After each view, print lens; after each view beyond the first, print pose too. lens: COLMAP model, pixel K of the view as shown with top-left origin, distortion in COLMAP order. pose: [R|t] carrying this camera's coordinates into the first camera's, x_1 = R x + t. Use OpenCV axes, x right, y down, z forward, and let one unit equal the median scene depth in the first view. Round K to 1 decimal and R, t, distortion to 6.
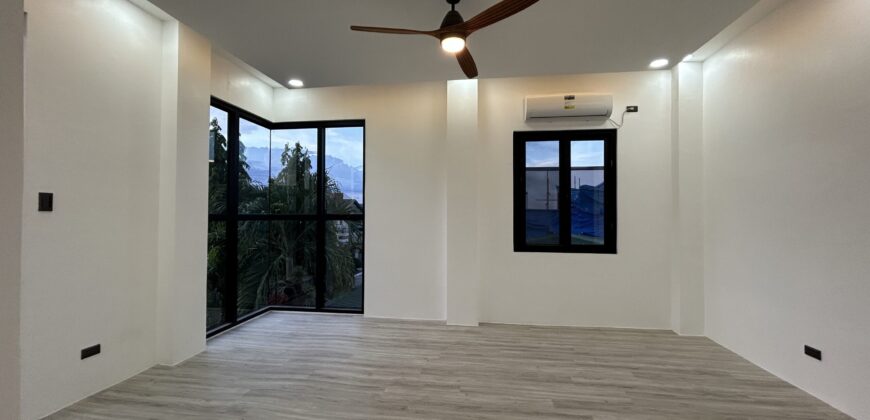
lens RADIAL K [[348.2, 0, 436.6], [0, 348.2, 207.7], [0, 0, 1]] dist [-0.001129, 0.000191]
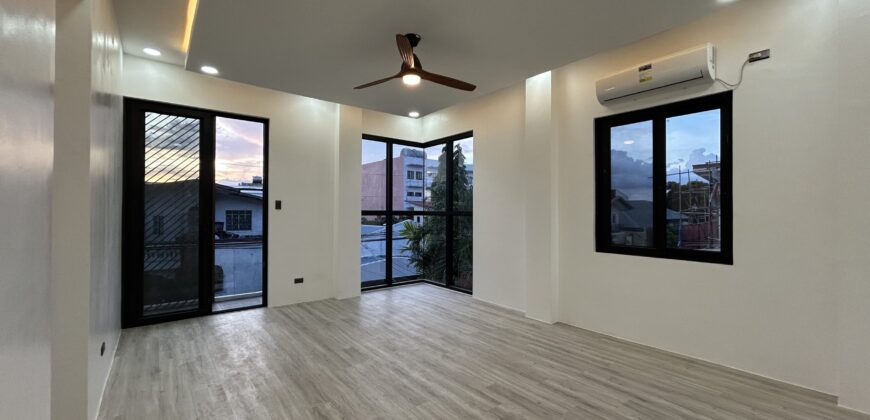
lens RADIAL K [[348.2, 0, 436.6], [0, 348.2, 207.7], [0, 0, 1]] dist [-0.001129, 0.000191]
pose [[0.729505, -0.008587, -0.683922, 0.594870], [0.012330, 0.999924, 0.000598, 0.006742], [0.683865, -0.008869, 0.729555, 0.066008]]
